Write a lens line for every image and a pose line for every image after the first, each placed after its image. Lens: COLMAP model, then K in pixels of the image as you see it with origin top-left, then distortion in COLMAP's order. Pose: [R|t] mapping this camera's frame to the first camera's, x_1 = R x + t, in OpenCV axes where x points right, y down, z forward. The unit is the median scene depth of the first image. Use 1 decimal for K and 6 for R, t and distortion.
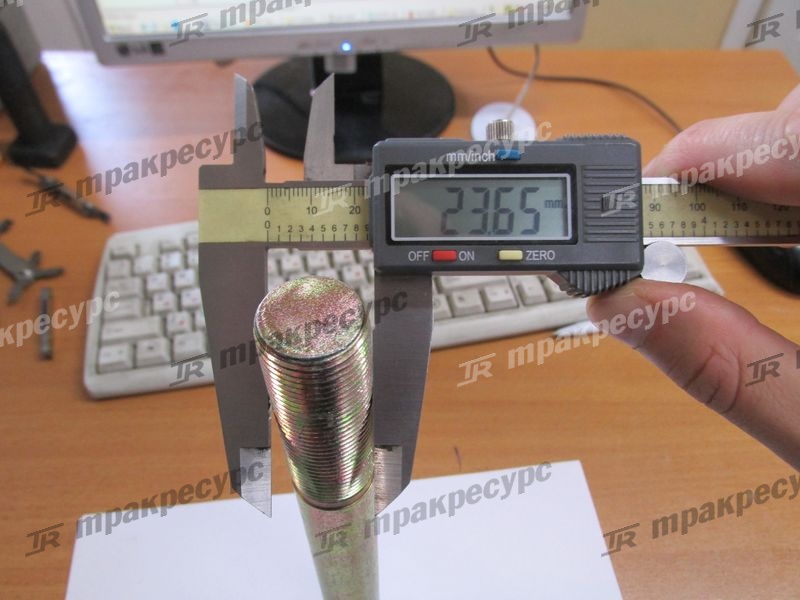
lens RADIAL K [[689.0, 0, 400.0], [0, 689.0, 300.0], [0, 0, 1]] dist [-0.006471, 0.001374]
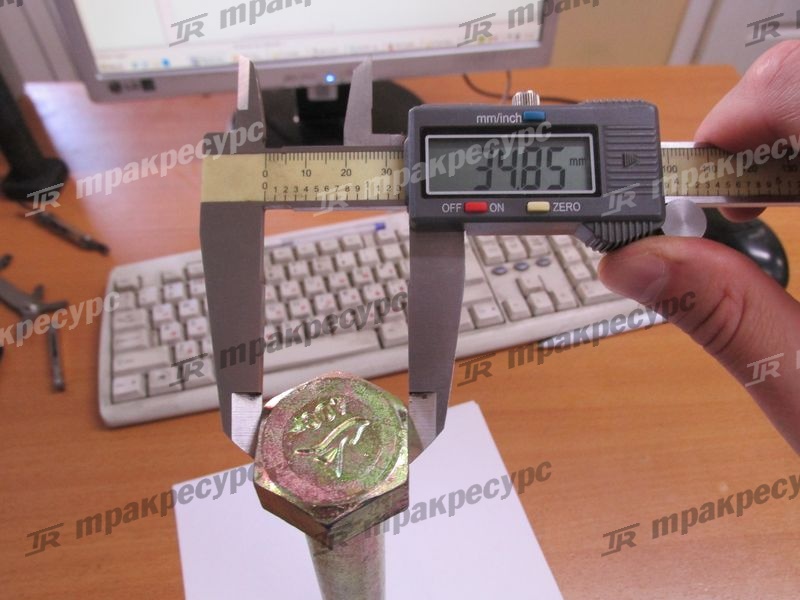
lens RADIAL K [[689.0, 0, 400.0], [0, 689.0, 300.0], [0, 0, 1]] dist [-0.006471, 0.001374]
pose [[0.997952, -0.038288, 0.051237, -0.045264], [0.038230, 0.999267, 0.002104, -0.033509], [-0.051280, -0.000141, 0.998684, -0.064875]]
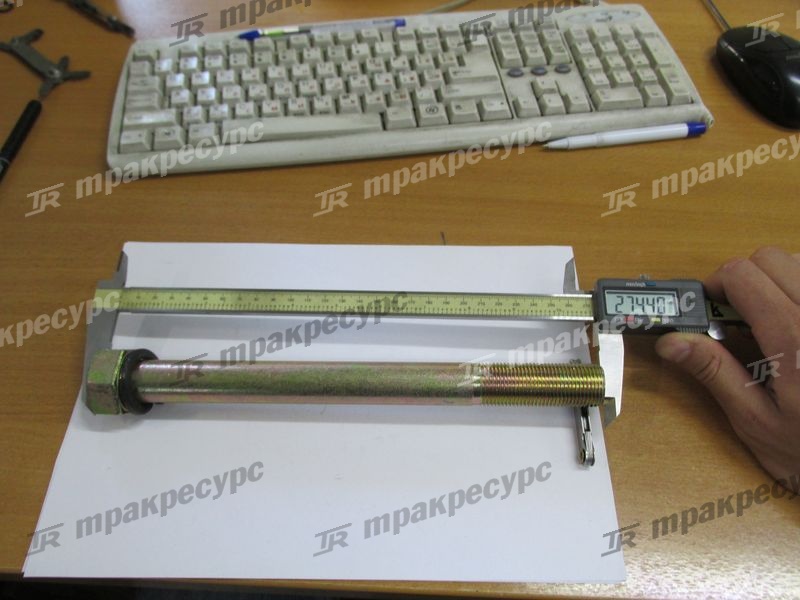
lens RADIAL K [[689.0, 0, 400.0], [0, 689.0, 300.0], [0, 0, 1]] dist [-0.006471, 0.001374]
pose [[0.998045, 0.052804, -0.033433, 0.049474], [-0.049387, 0.994168, 0.095870, 0.193682], [0.038300, -0.094032, 0.994832, -0.082054]]
